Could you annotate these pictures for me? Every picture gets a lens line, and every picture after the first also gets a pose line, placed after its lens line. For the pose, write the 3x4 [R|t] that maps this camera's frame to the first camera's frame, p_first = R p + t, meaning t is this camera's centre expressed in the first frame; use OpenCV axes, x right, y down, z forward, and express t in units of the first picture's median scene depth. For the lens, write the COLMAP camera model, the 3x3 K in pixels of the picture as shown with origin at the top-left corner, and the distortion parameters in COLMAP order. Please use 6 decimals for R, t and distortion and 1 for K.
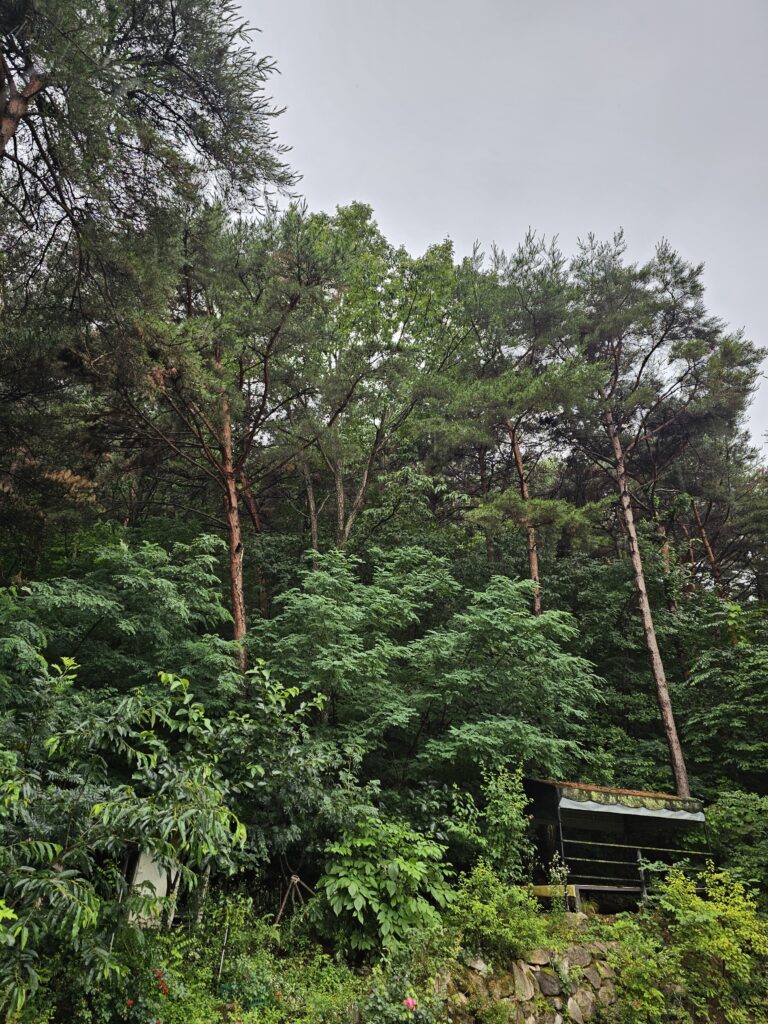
lens RADIAL K [[716.0, 0, 383.0], [0, 716.0, 514.1], [0, 0, 1]] dist [0.049775, -0.046692]
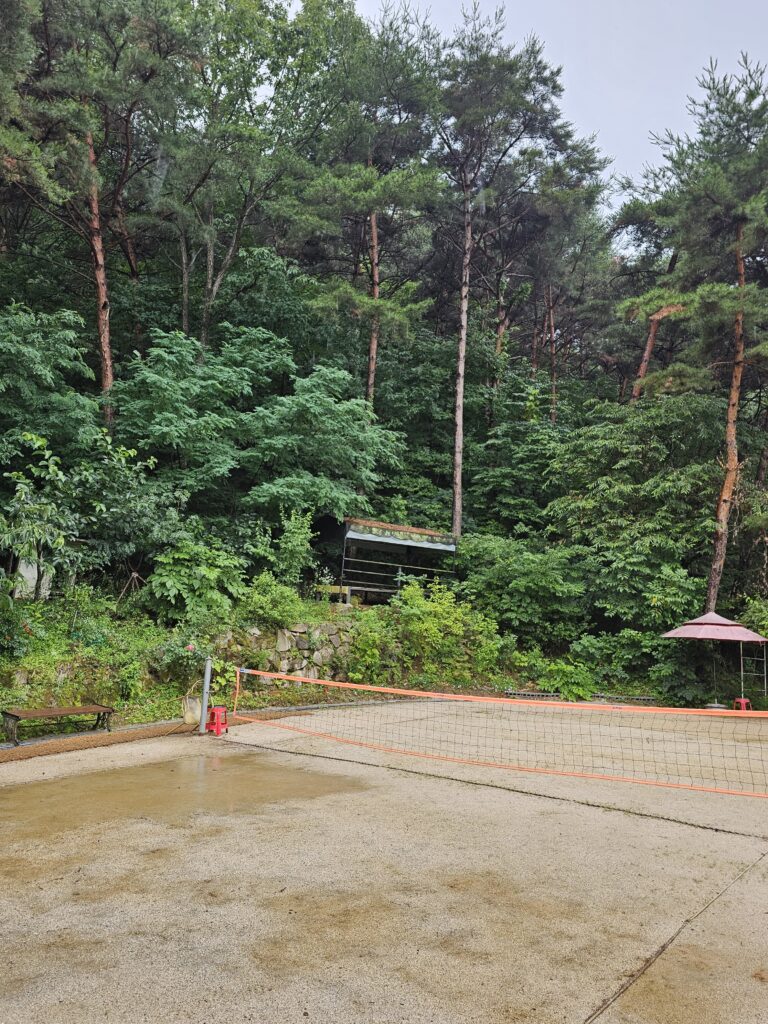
lens RADIAL K [[716.0, 0, 378.8], [0, 716.0, 503.6], [0, 0, 1]] dist [0.049775, -0.046692]
pose [[0.989705, 0.070234, 0.124707, 0.158846], [-0.111117, 0.926233, 0.360201, -0.186503], [-0.090209, -0.370350, 0.924502, -0.301987]]
